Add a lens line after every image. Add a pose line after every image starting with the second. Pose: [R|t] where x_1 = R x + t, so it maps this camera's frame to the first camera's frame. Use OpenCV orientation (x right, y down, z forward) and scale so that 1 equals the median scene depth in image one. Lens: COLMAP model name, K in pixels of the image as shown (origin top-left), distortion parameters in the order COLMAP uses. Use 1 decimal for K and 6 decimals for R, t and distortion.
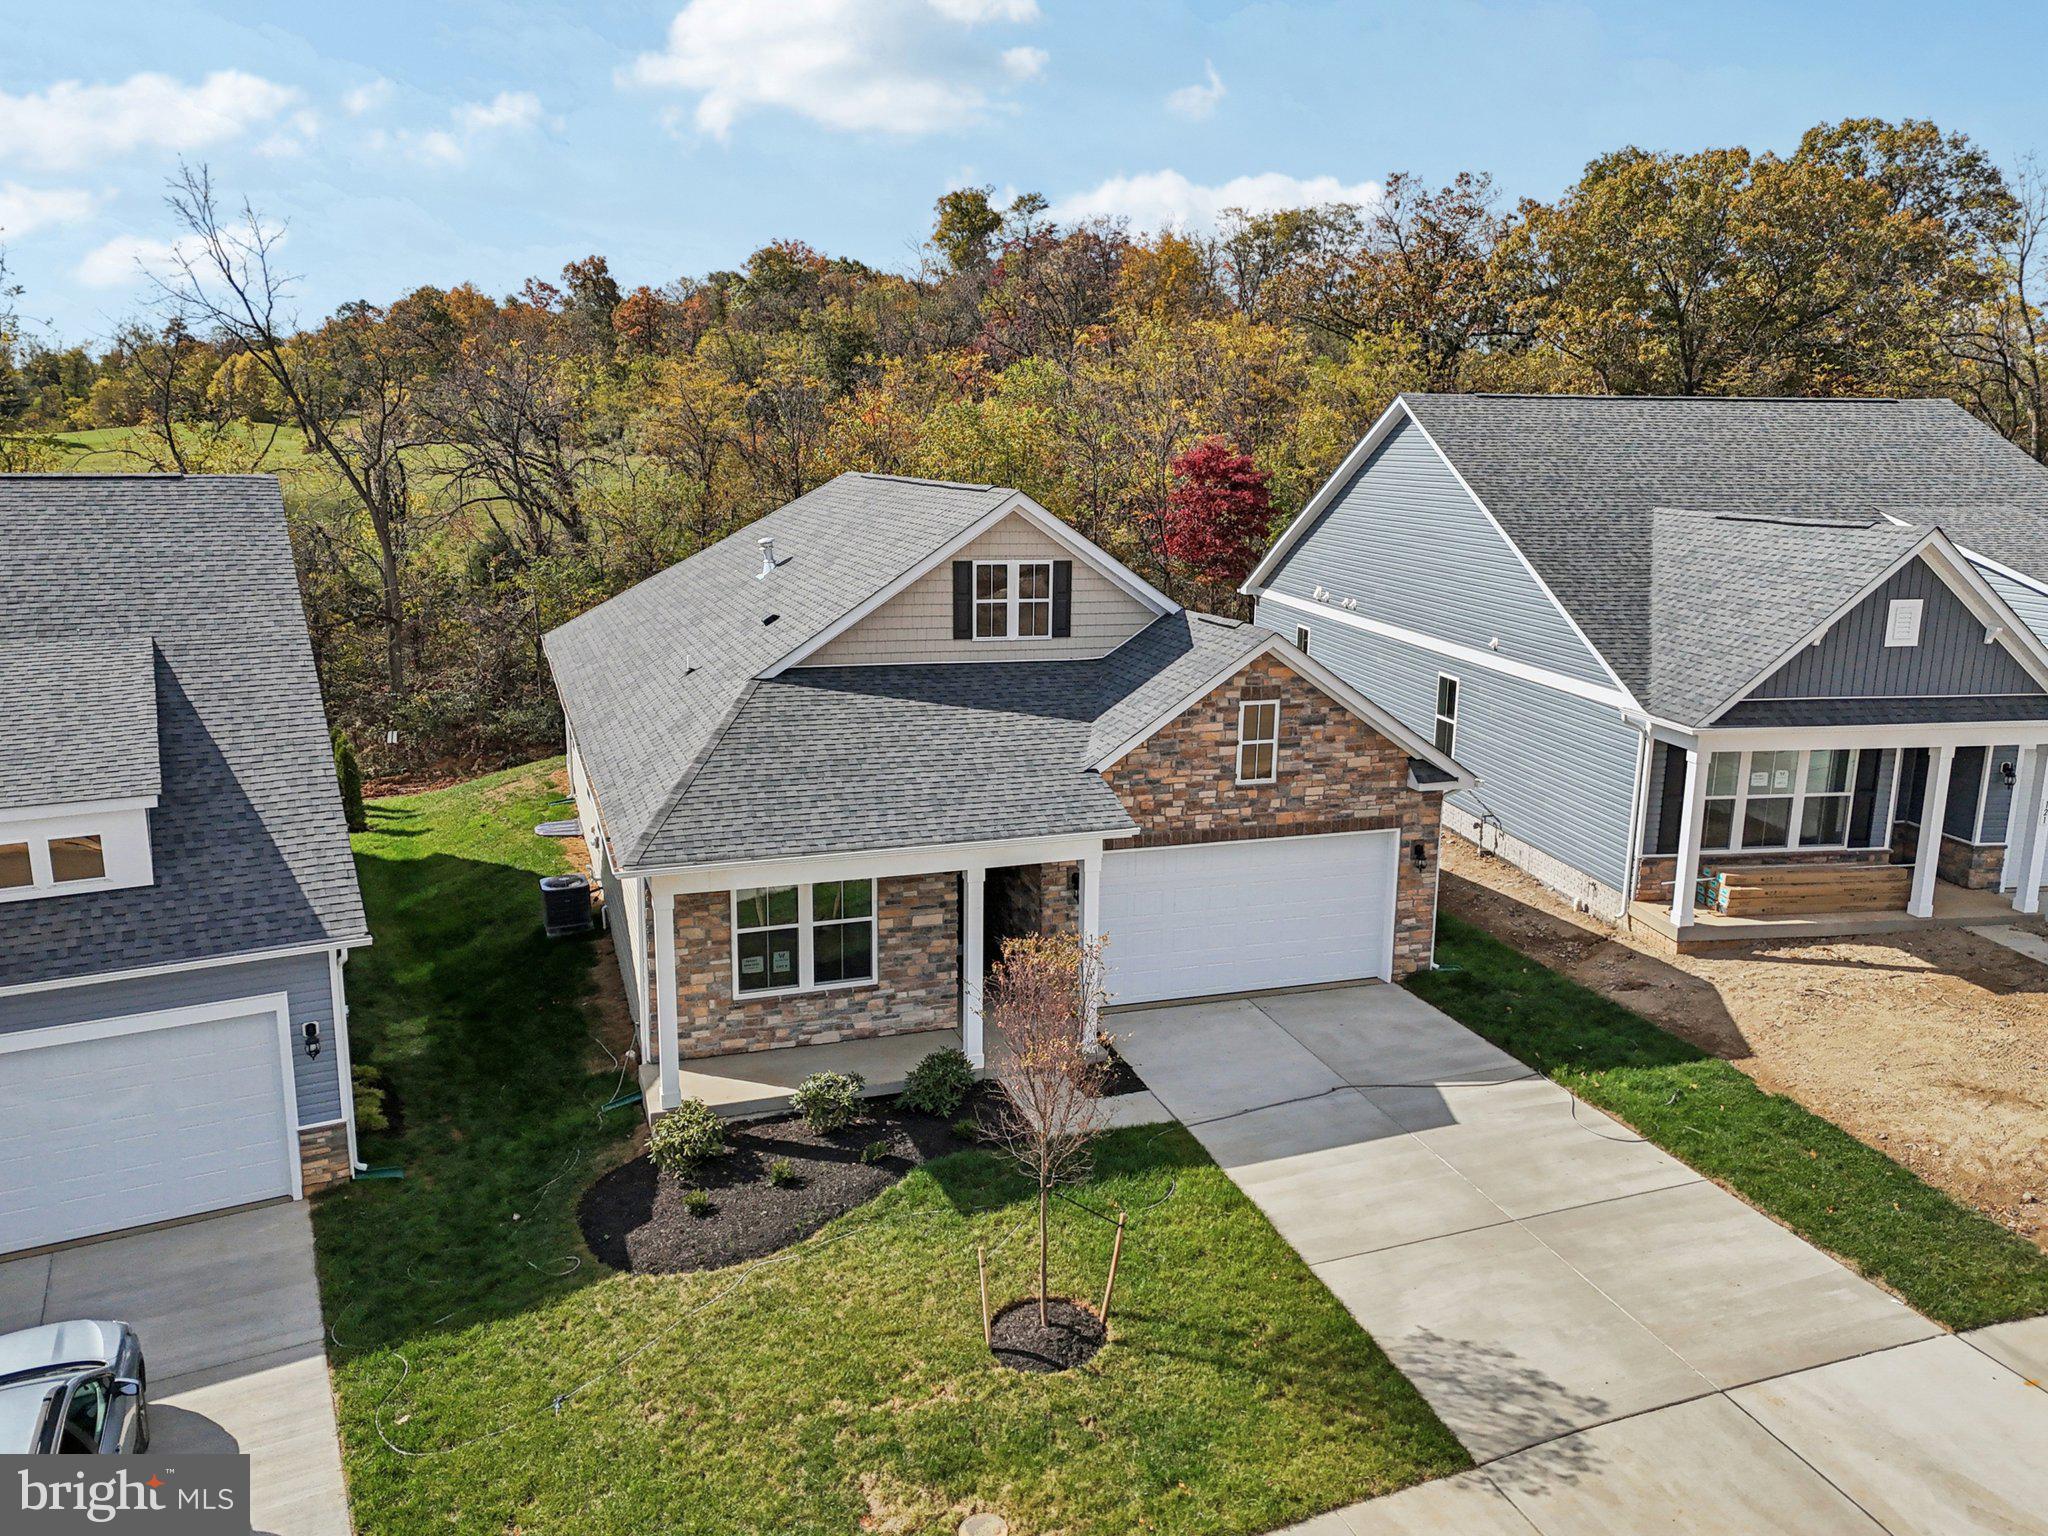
lens RADIAL K [[1478.5, 0, 1015.1], [0, 1478.5, 722.0], [0, 0, 1]] dist [0.057986, -0.048498]
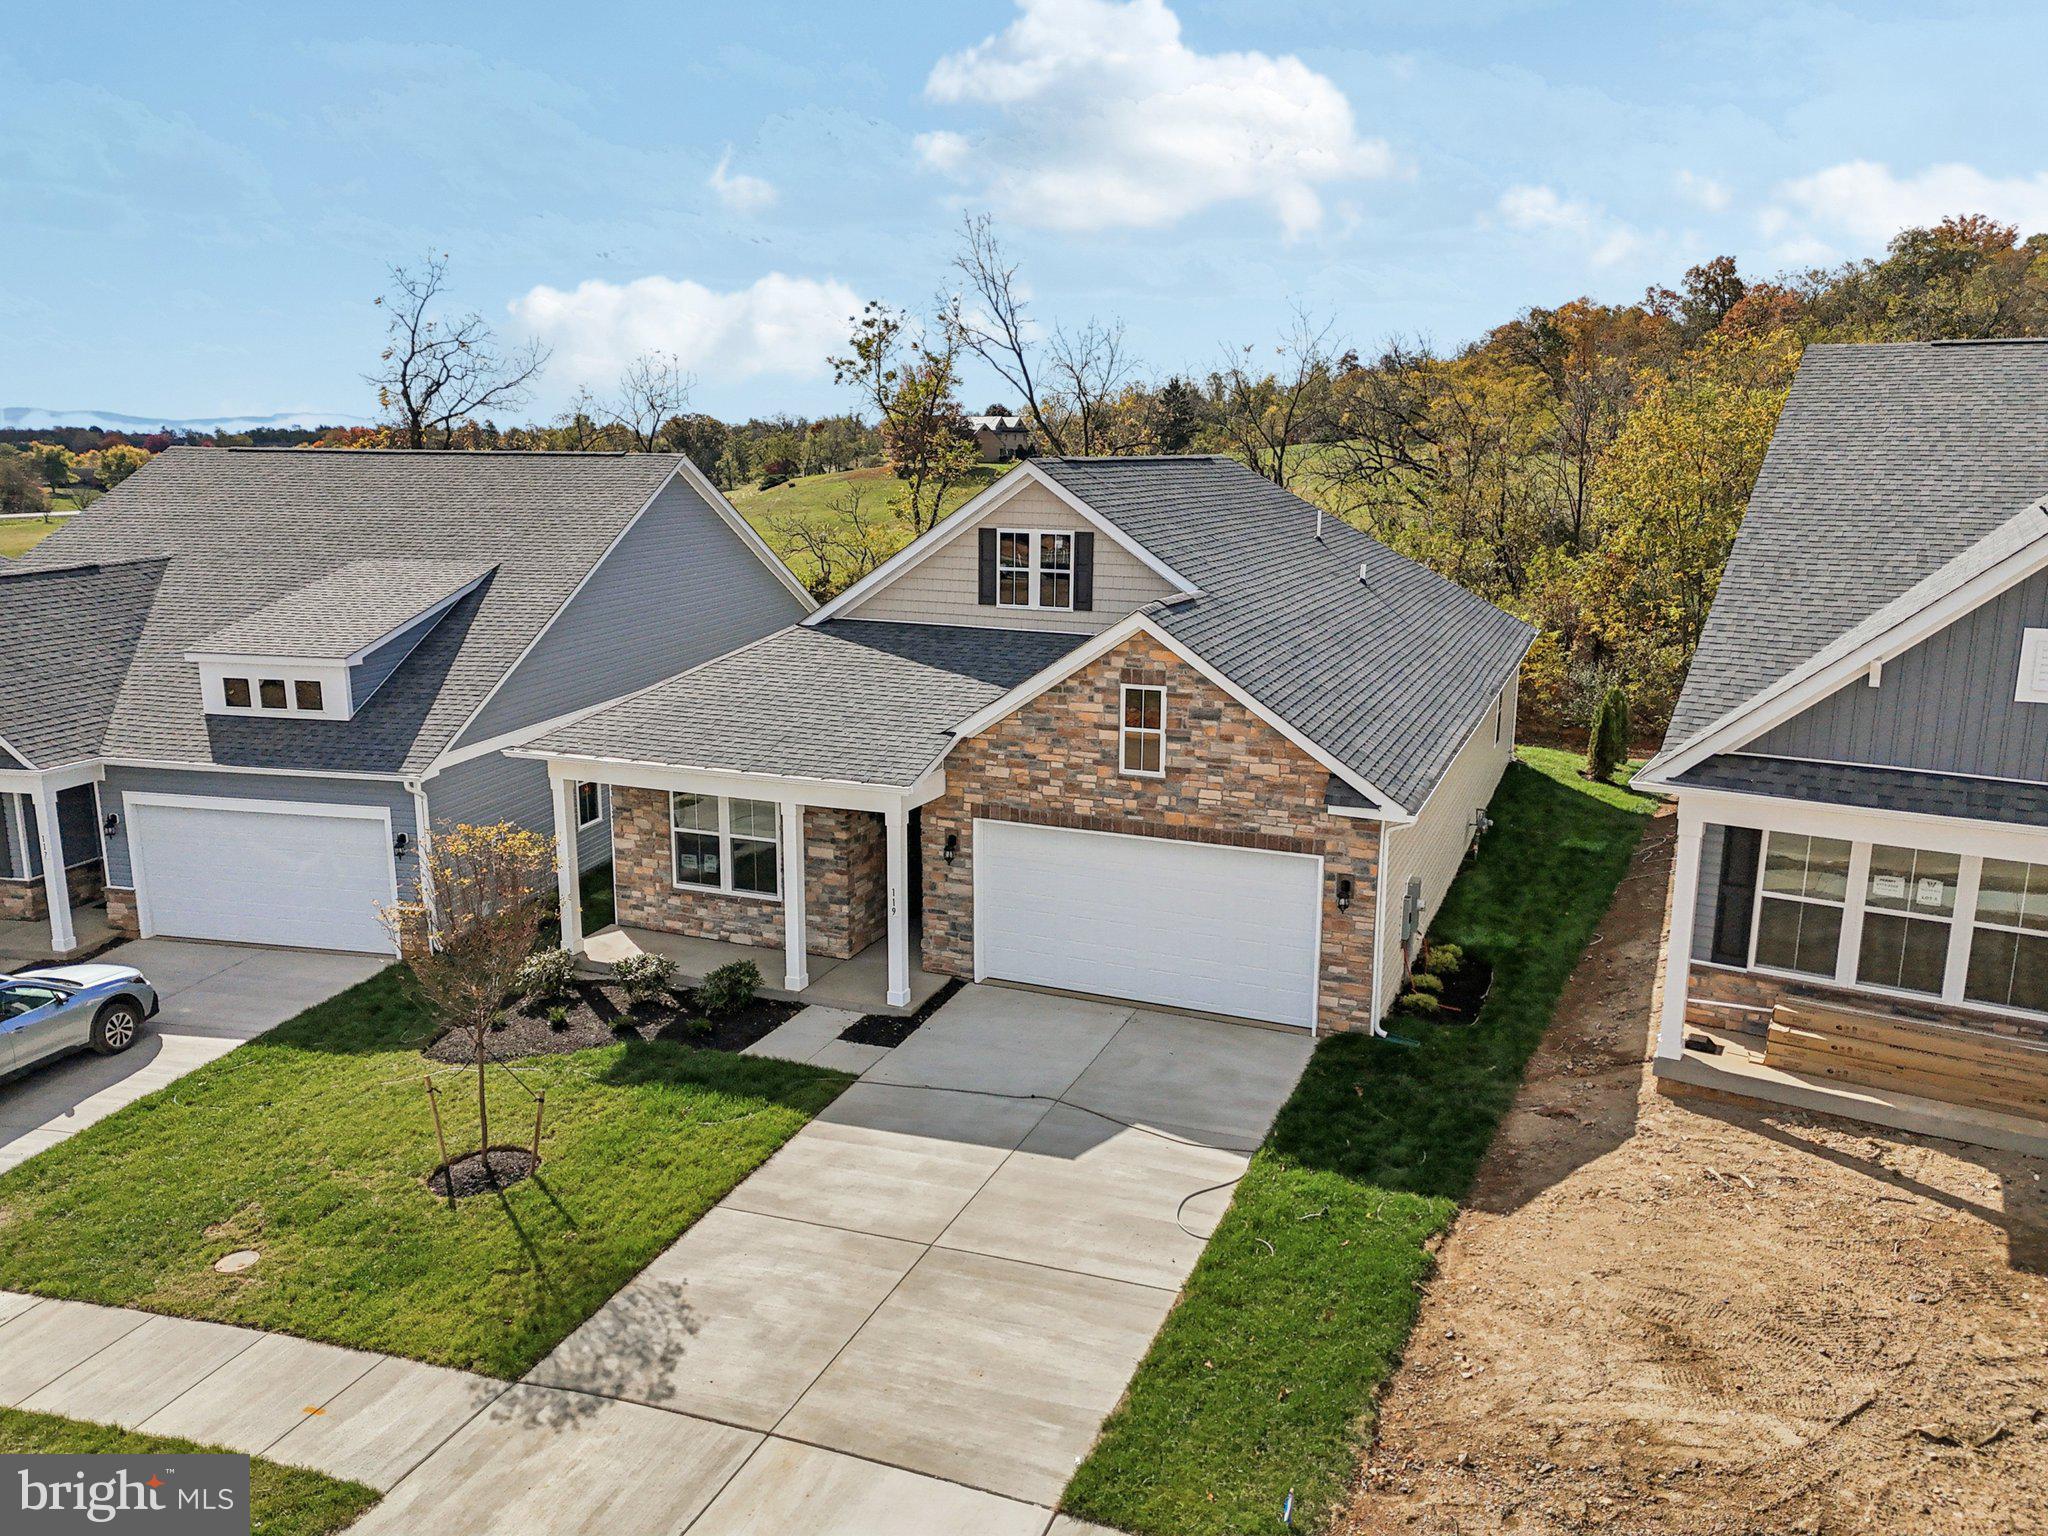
lens RADIAL K [[1465.0, 0, 1028.8], [0, 1465.0, 742.1], [0, 0, 1]] dist [0.084180, -0.102794]
pose [[0.757308, 0.119386, -0.642052, 0.696854], [-0.116682, 0.992064, 0.046842, -0.013513], [0.642549, 0.039442, 0.765229, 0.259170]]
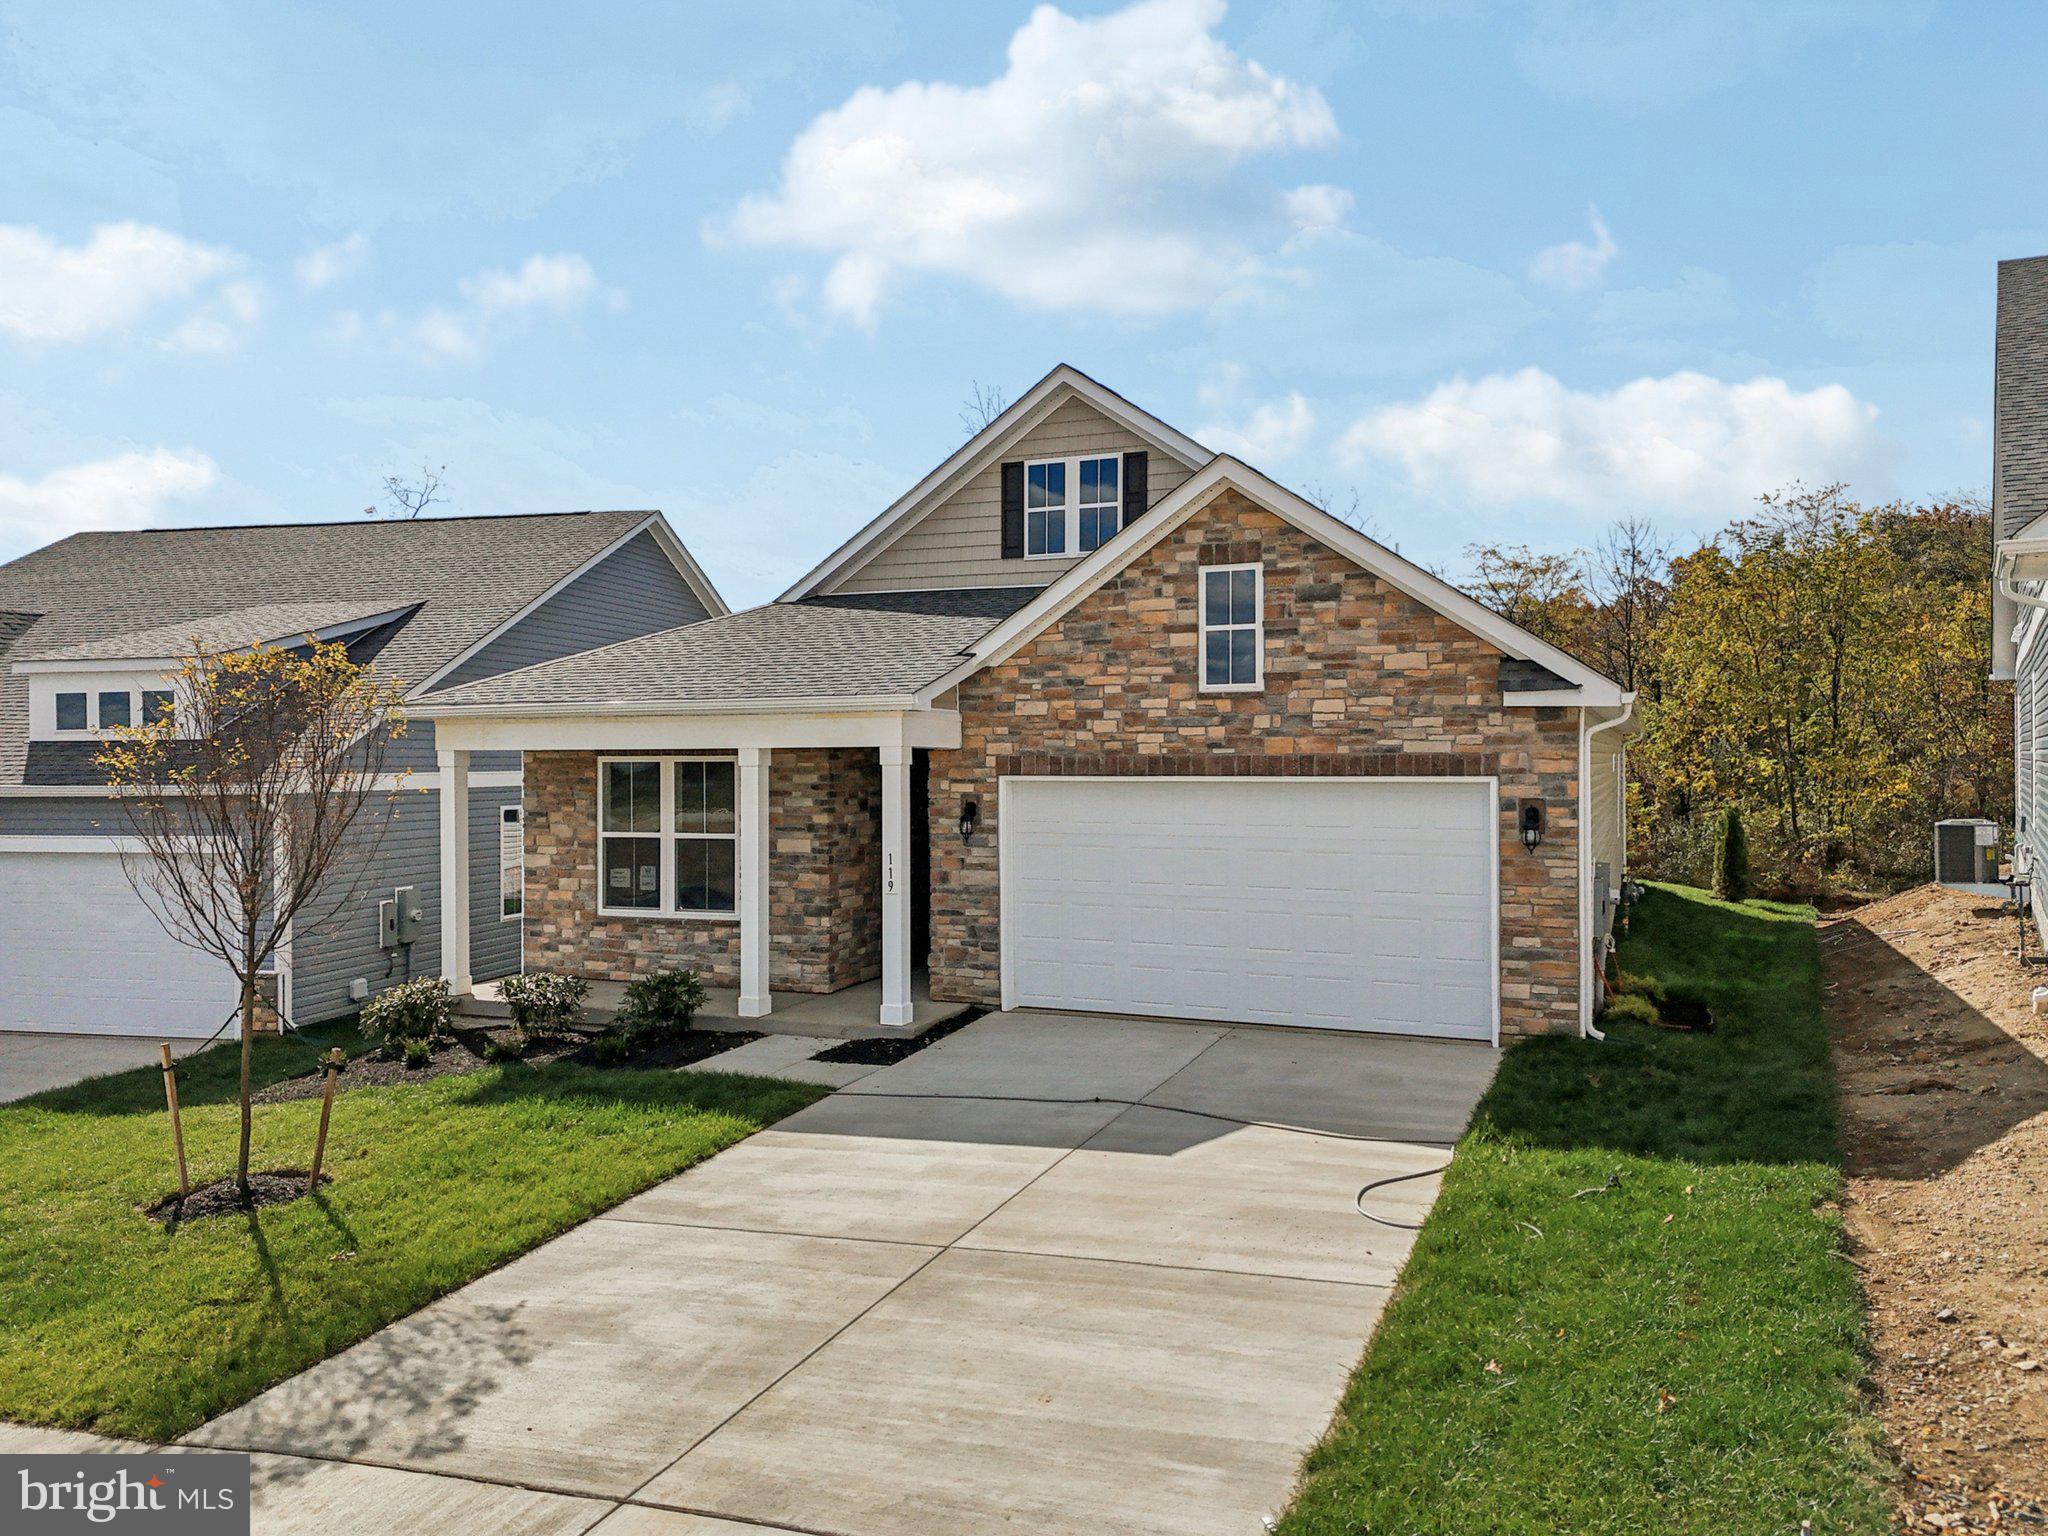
lens RADIAL K [[1476.7, 0, 1026.4], [0, 1476.7, 753.8], [0, 0, 1]] dist [0.065878, -0.063295]
pose [[0.754502, -0.015594, -0.656112, 0.535988], [-0.105708, 0.983777, -0.144941, 0.178019], [0.647729, 0.178715, 0.740614, 0.451911]]
